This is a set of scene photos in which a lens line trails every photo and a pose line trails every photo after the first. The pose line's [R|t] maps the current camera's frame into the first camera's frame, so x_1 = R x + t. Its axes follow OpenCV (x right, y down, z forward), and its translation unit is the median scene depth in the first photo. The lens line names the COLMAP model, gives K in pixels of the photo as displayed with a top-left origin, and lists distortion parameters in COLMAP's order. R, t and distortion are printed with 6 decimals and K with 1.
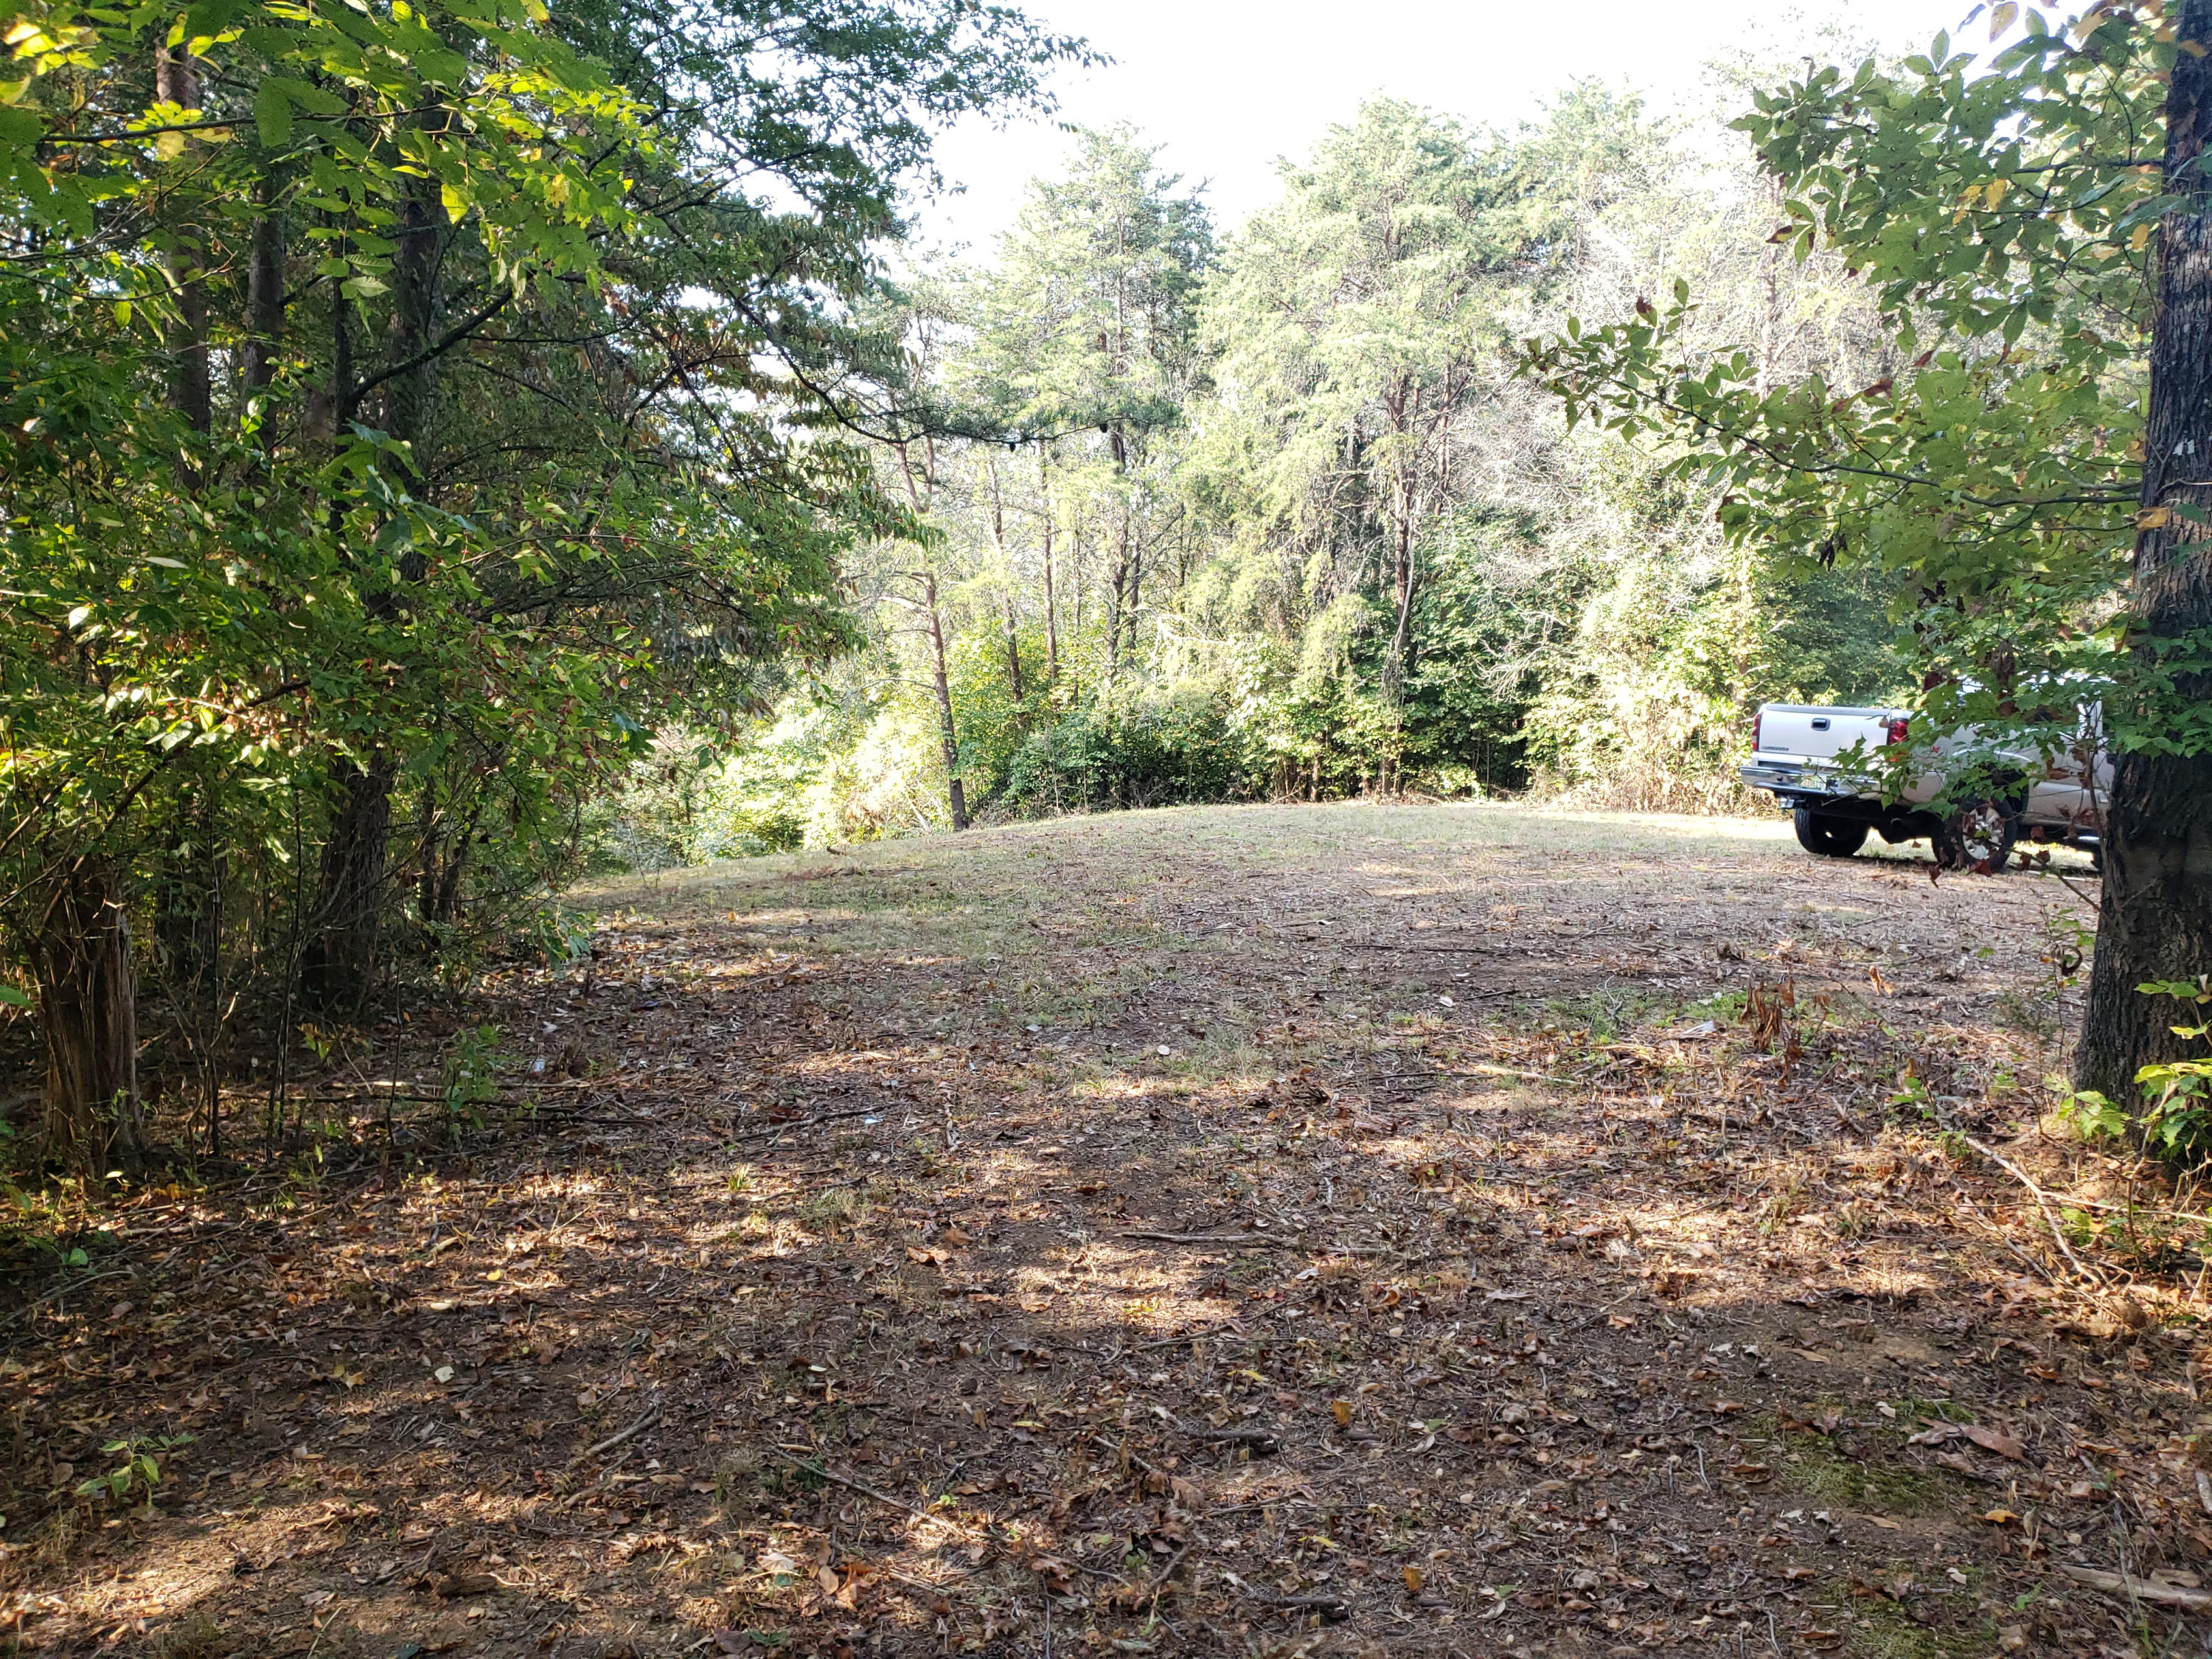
lens RADIAL K [[1677.8, 0, 1101.2], [0, 1677.8, 823.0], [0, 0, 1]] dist [-0.002967, 0.024111]
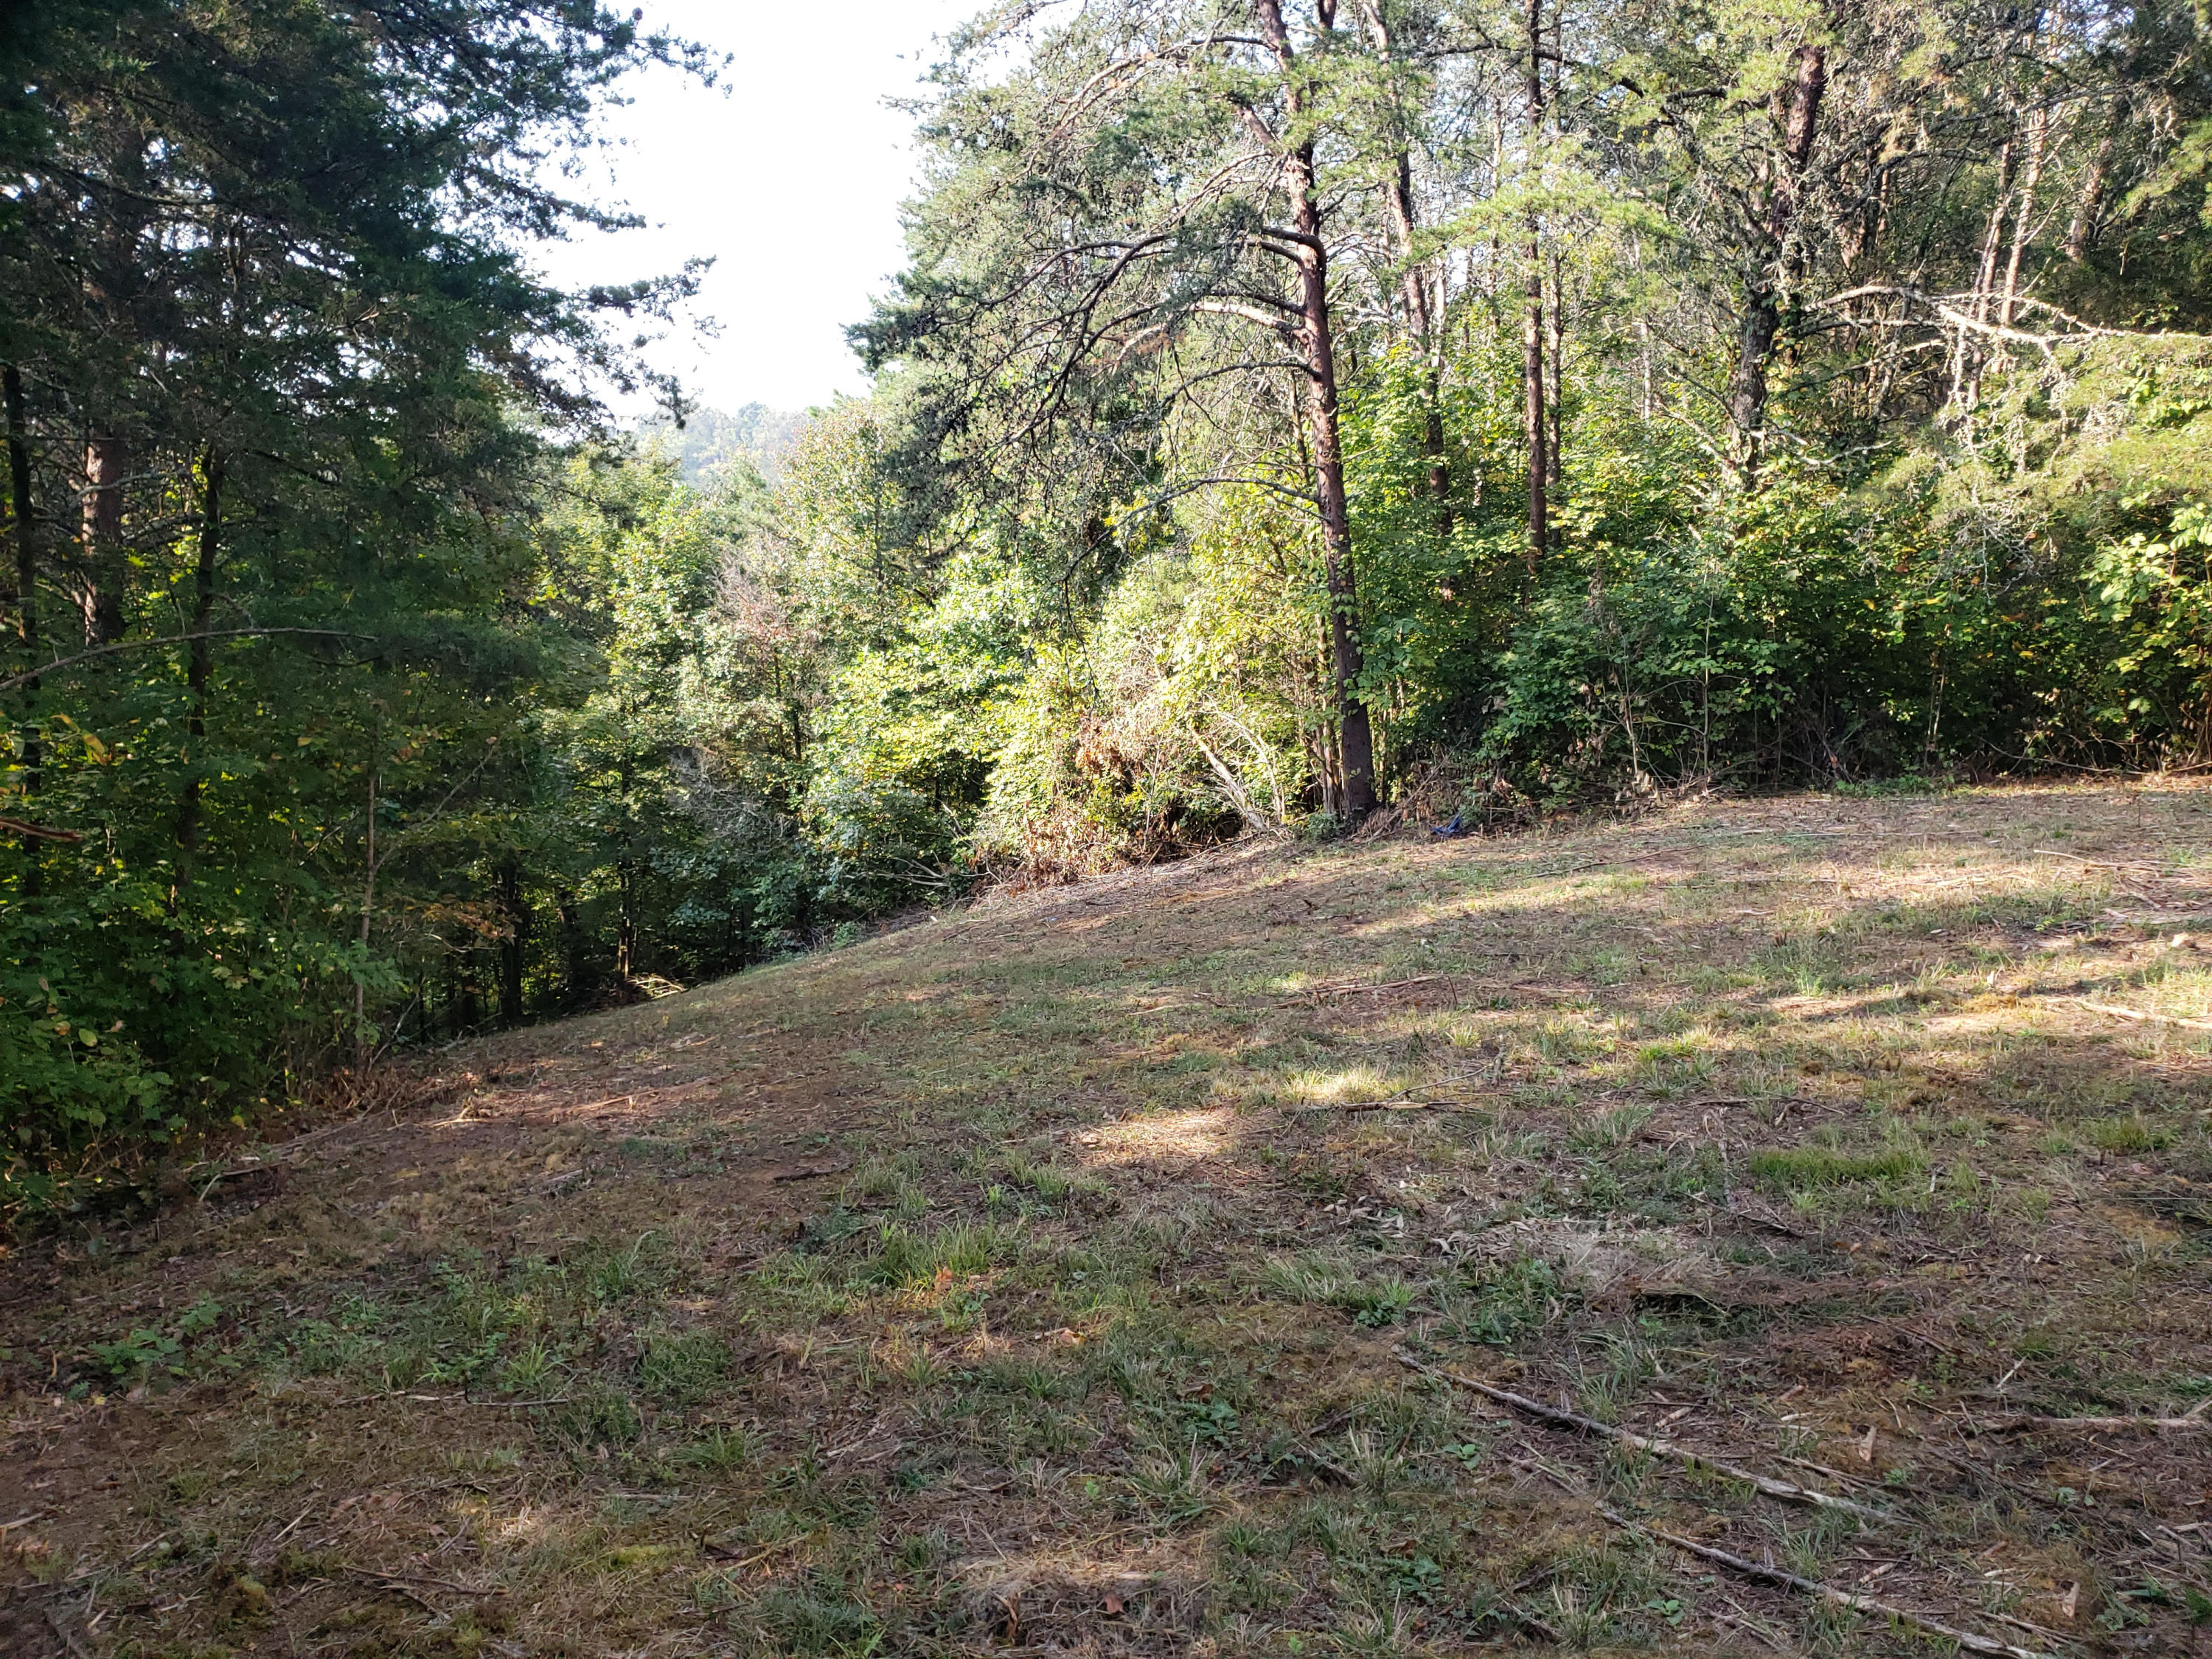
lens RADIAL K [[1677.8, 0, 1101.2], [0, 1677.8, 823.0], [0, 0, 1]] dist [-0.002967, 0.024111]
pose [[0.997279, 0.015956, -0.071972, -0.134706], [-0.011767, 0.998232, 0.058259, -0.020449], [0.072775, -0.057254, 0.995704, 0.586619]]
